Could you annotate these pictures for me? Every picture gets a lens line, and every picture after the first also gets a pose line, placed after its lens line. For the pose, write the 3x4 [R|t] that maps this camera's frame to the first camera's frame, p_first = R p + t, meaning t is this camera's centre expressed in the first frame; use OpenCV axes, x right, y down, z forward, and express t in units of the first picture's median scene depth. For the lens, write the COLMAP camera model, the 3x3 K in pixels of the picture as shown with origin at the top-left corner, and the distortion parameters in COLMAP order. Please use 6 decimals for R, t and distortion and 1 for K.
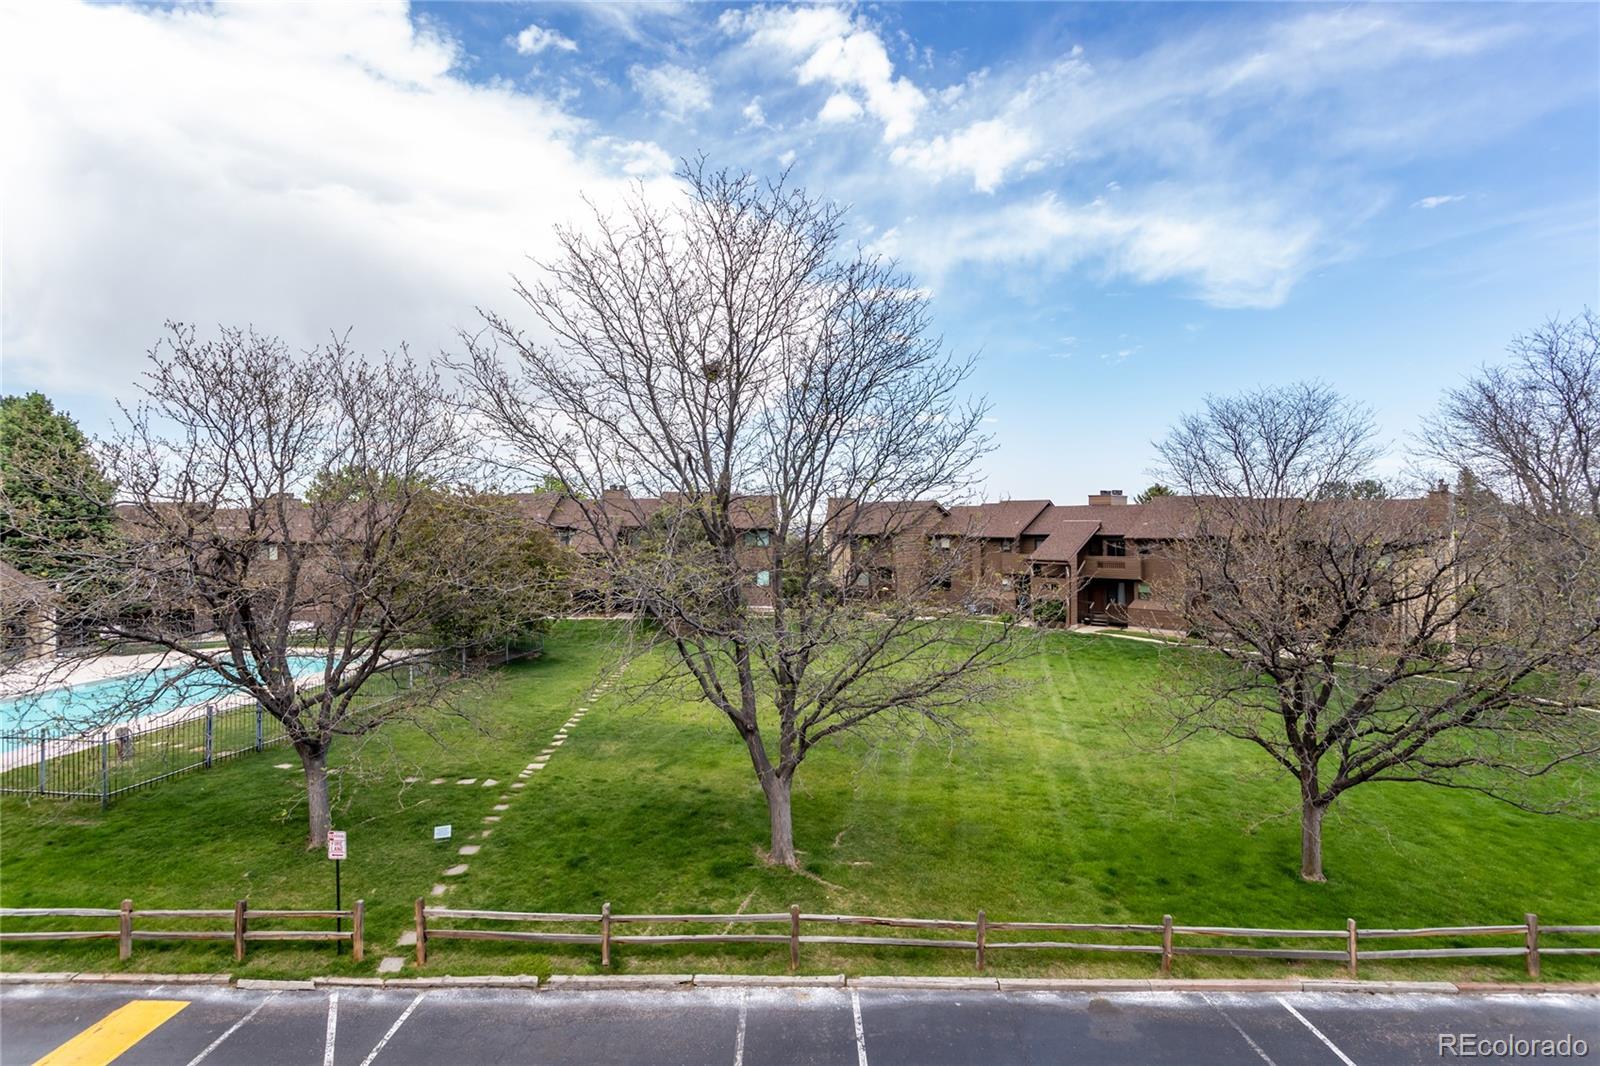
lens RADIAL K [[734.9, 0, 800.3], [0, 734.9, 524.2], [0, 0, 1]] dist [-0.001422, 0.000301]
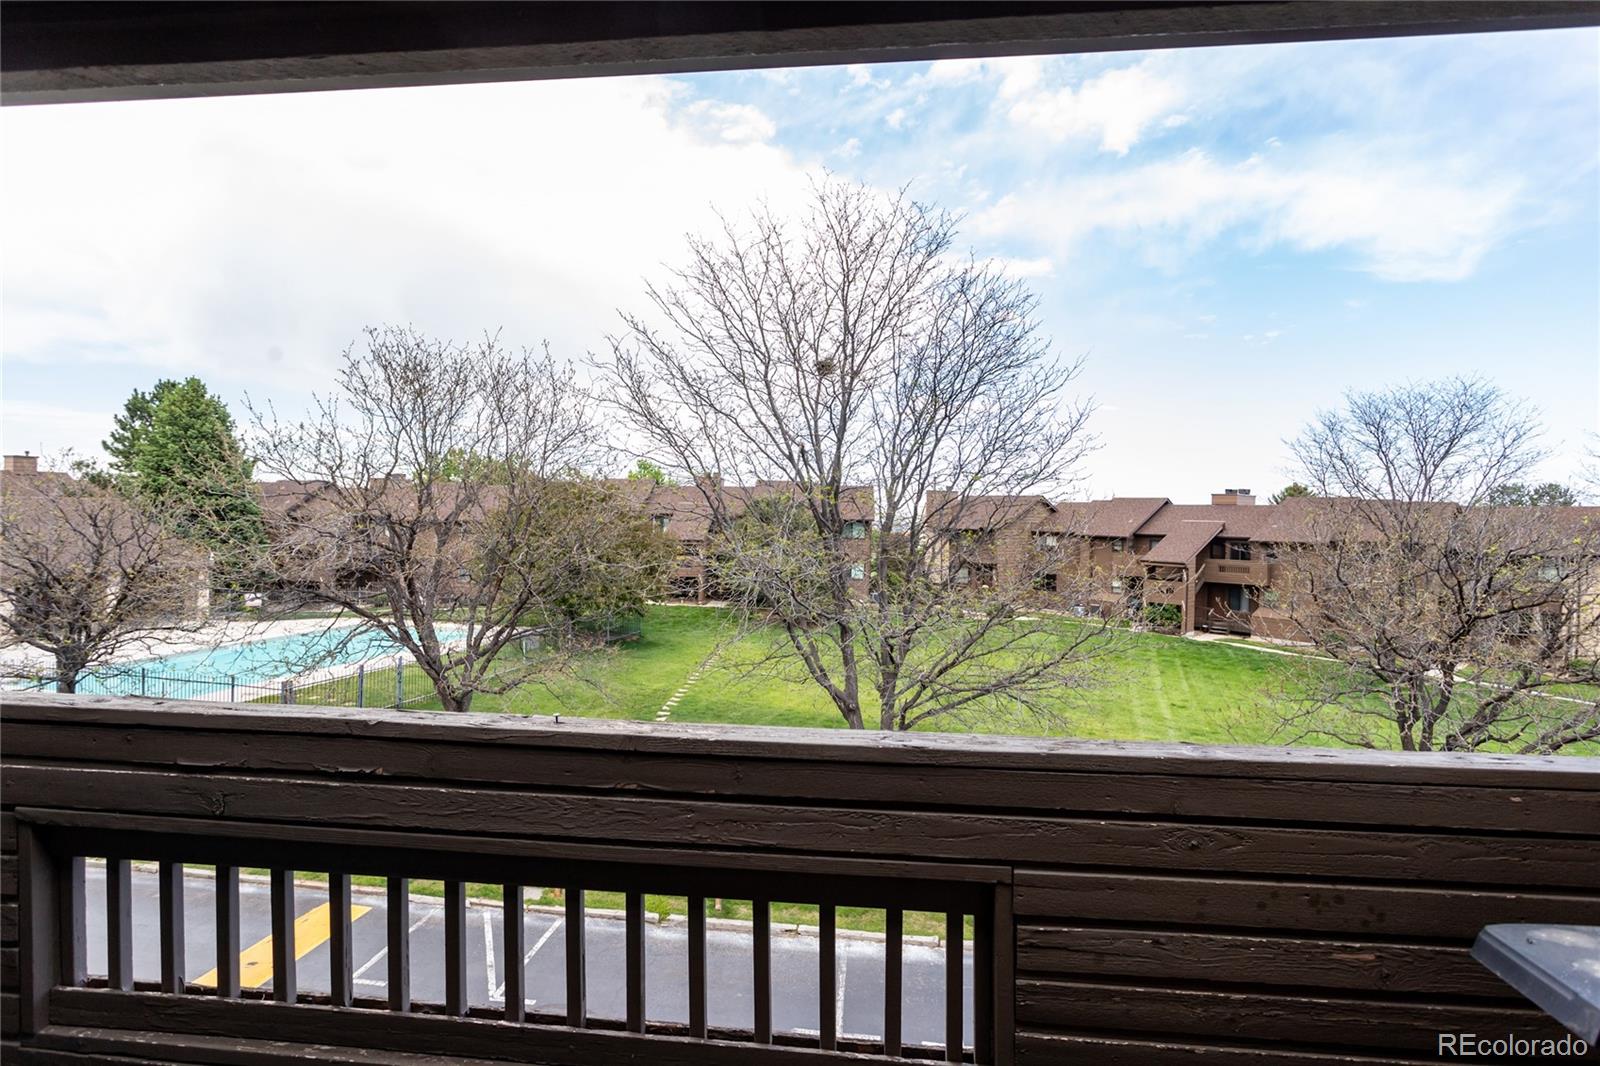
lens RADIAL K [[841.5, 0, 778.3], [0, 841.5, 527.0], [0, 0, 1]] dist [0.003424, 0.000175]
pose [[0.990745, 0.028517, -0.132703, -0.020184], [-0.026638, 0.999518, 0.015913, 0.002193], [0.133093, -0.012231, 0.991028, -0.203166]]
